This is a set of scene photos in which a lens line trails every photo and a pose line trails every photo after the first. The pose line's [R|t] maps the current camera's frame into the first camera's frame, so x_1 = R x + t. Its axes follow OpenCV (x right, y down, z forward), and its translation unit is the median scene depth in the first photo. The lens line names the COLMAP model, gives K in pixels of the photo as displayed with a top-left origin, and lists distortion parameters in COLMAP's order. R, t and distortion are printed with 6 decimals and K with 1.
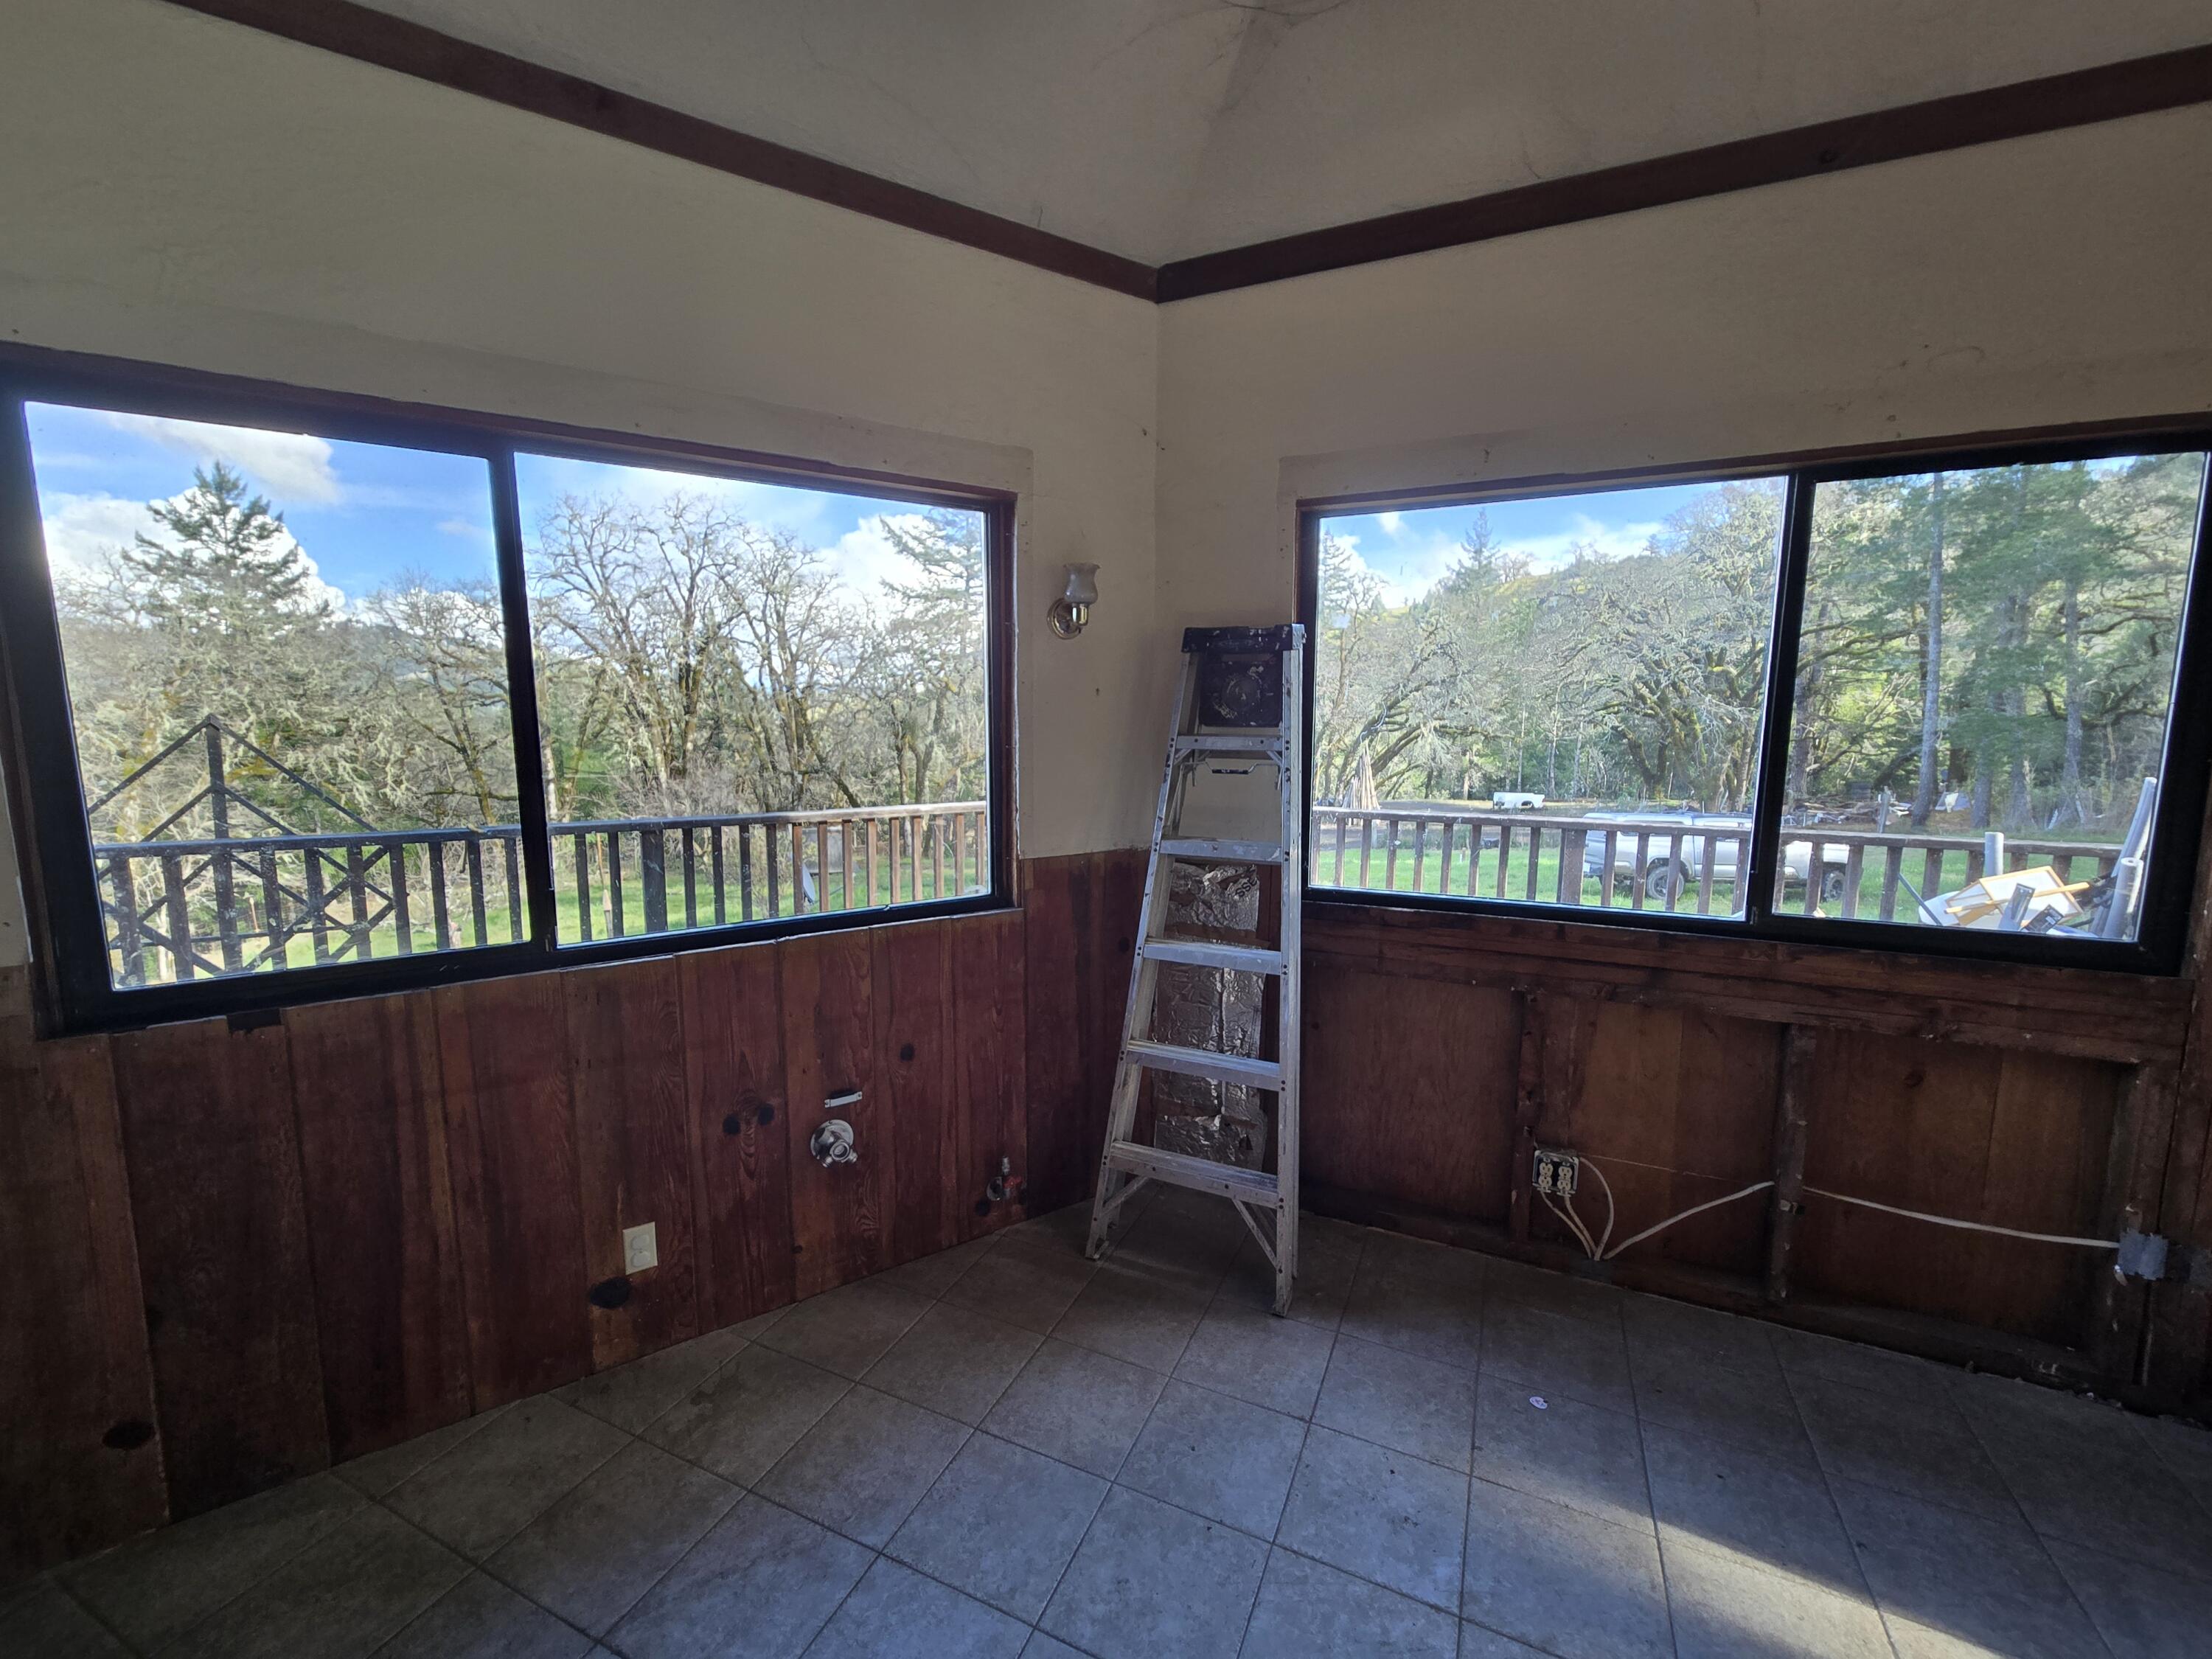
lens RADIAL K [[905.1, 0, 1109.1], [0, 905.1, 835.6], [0, 0, 1]] dist [0.000889, -0.001232]
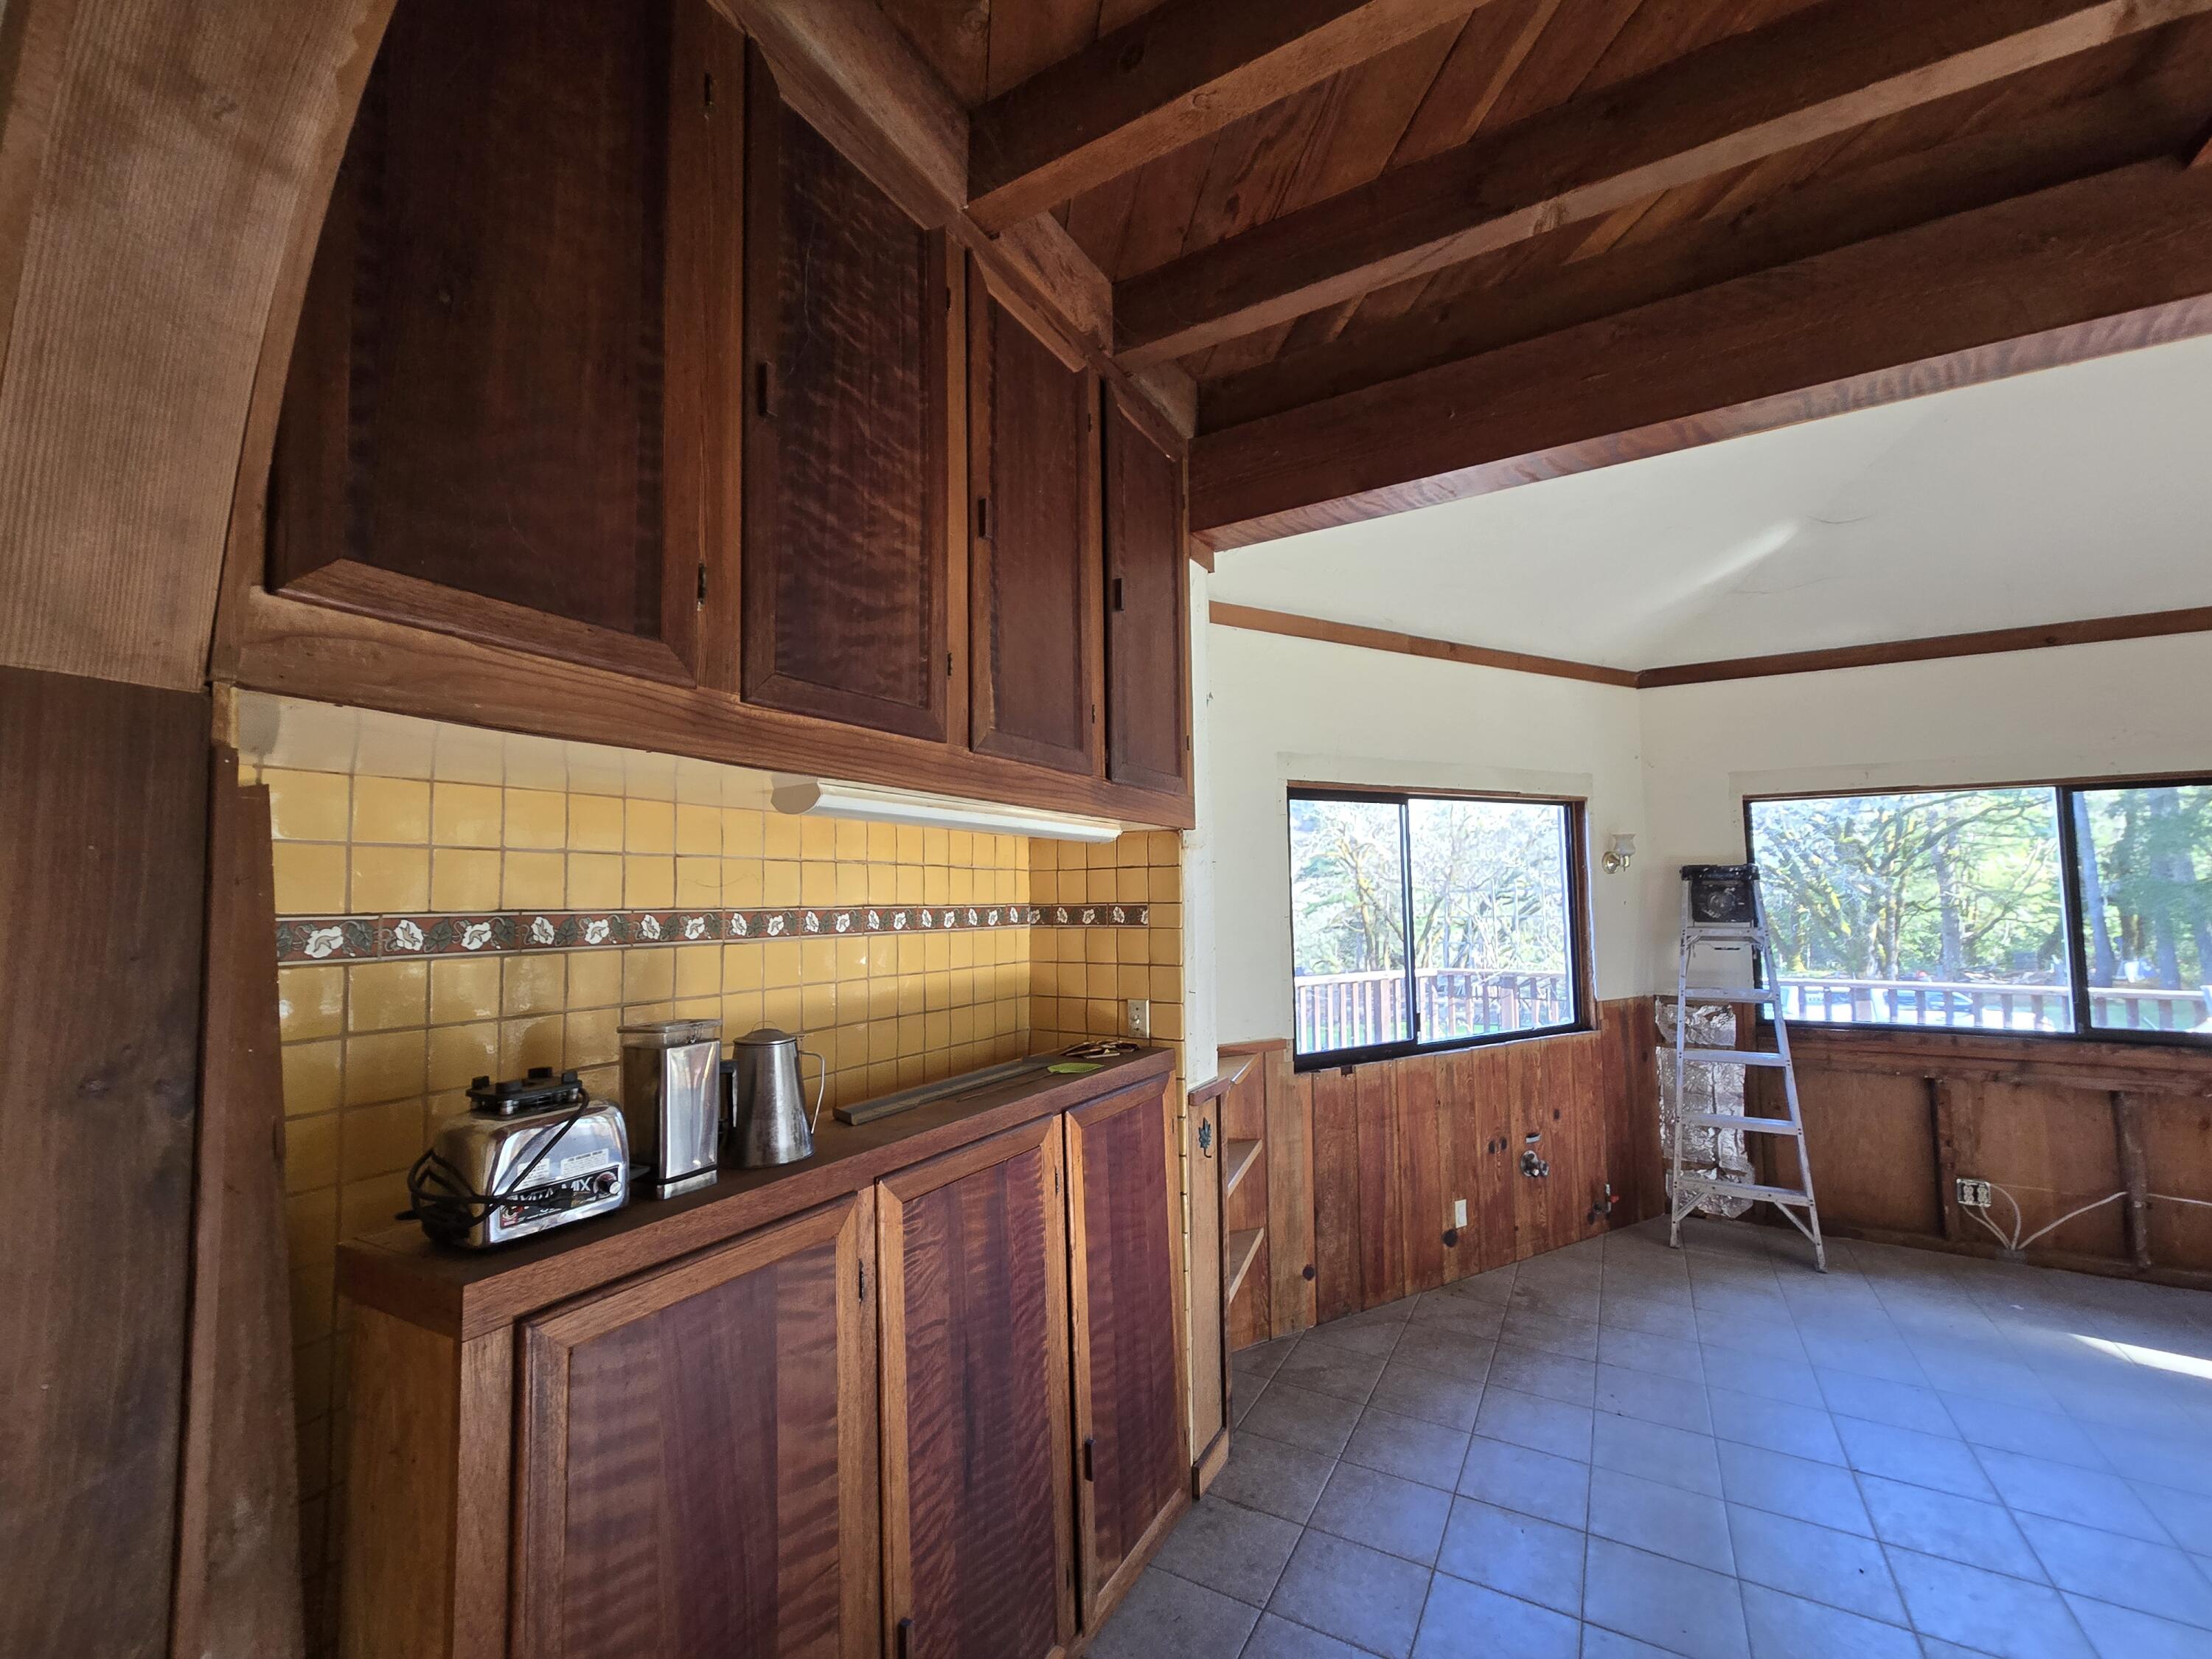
lens RADIAL K [[905.1, 0, 1098.8], [0, 905.1, 833.2], [0, 0, 1]] dist [0.000889, -0.001232]
pose [[0.995637, -0.022105, -0.090656, -0.911664], [0.003926, 0.980600, -0.195978, 0.049176], [0.093230, 0.194767, 0.976409, -0.862452]]
